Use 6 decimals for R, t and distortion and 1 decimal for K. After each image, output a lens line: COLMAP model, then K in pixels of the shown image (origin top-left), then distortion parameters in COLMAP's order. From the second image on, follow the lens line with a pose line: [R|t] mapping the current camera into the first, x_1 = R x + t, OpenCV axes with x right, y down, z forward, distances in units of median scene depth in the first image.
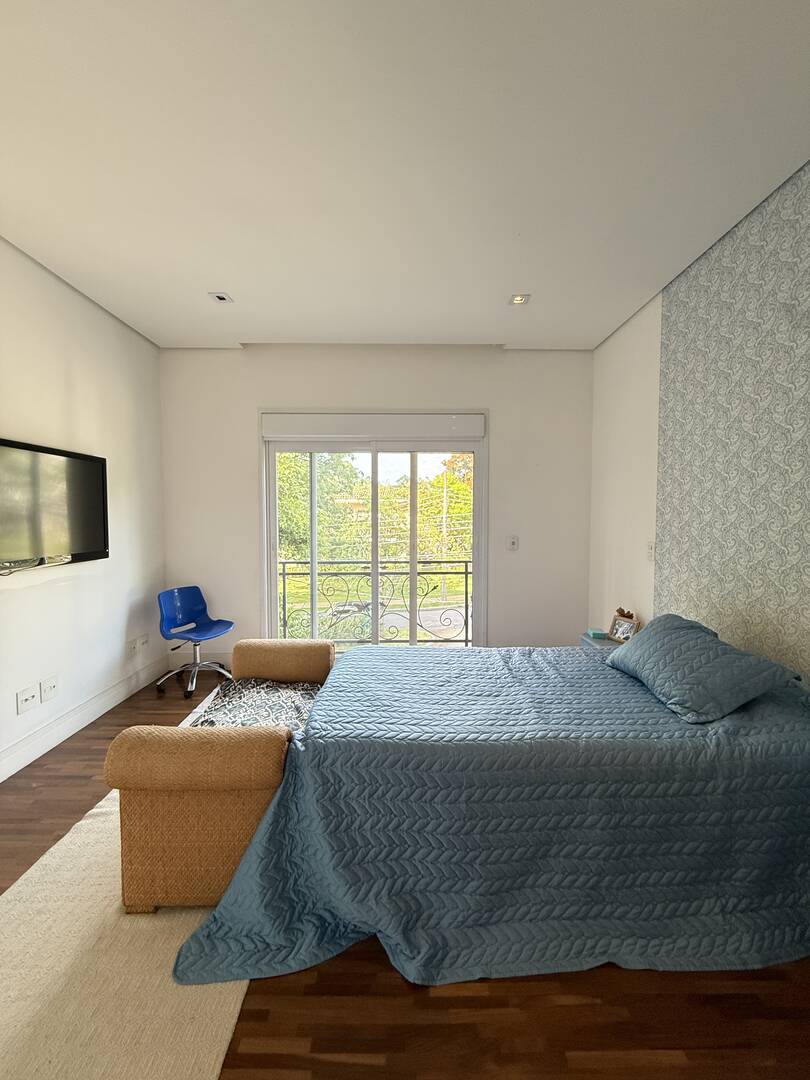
lens RADIAL K [[431.0, 0, 404.1], [0, 431.0, 537.6], [0, 0, 1]] dist [0.000459, 0.000088]
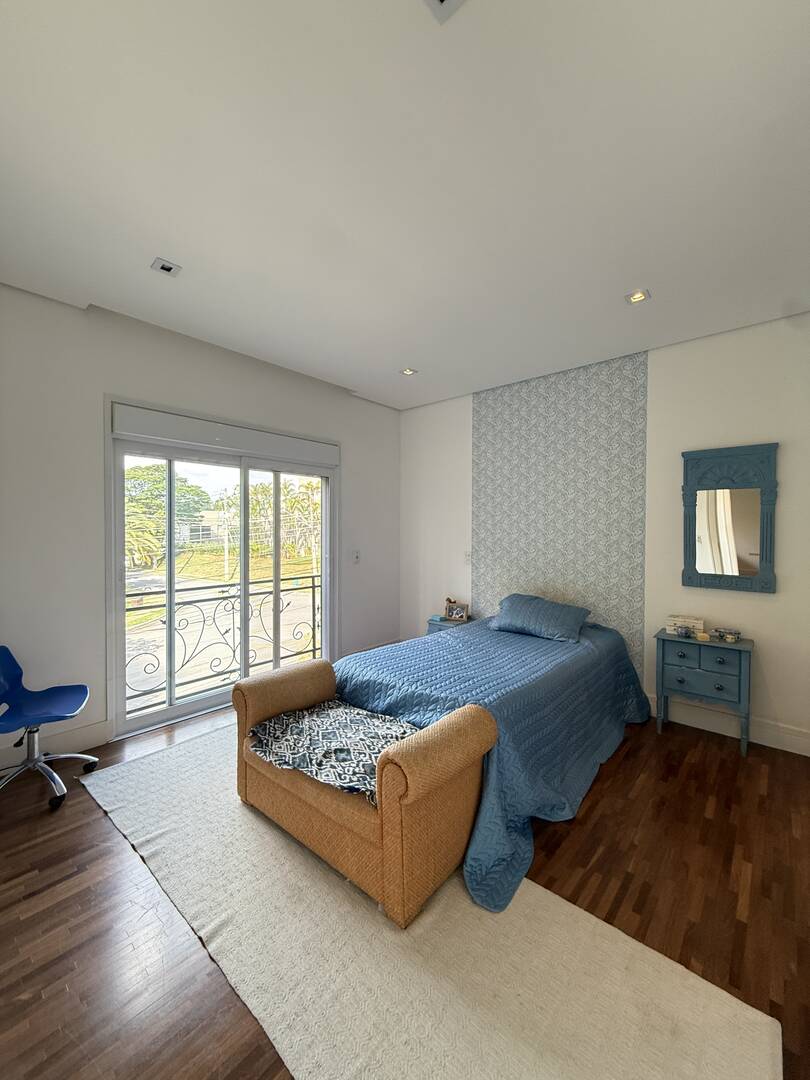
lens RADIAL K [[431.0, 0, 408.3], [0, 431.0, 536.6], [0, 0, 1]] dist [0.000459, 0.000088]
pose [[0.661233, -0.008156, 0.750136, -0.543815], [0.033257, 0.999277, -0.018450, -0.017184], [-0.749443, 0.037147, 0.661026, 0.108317]]
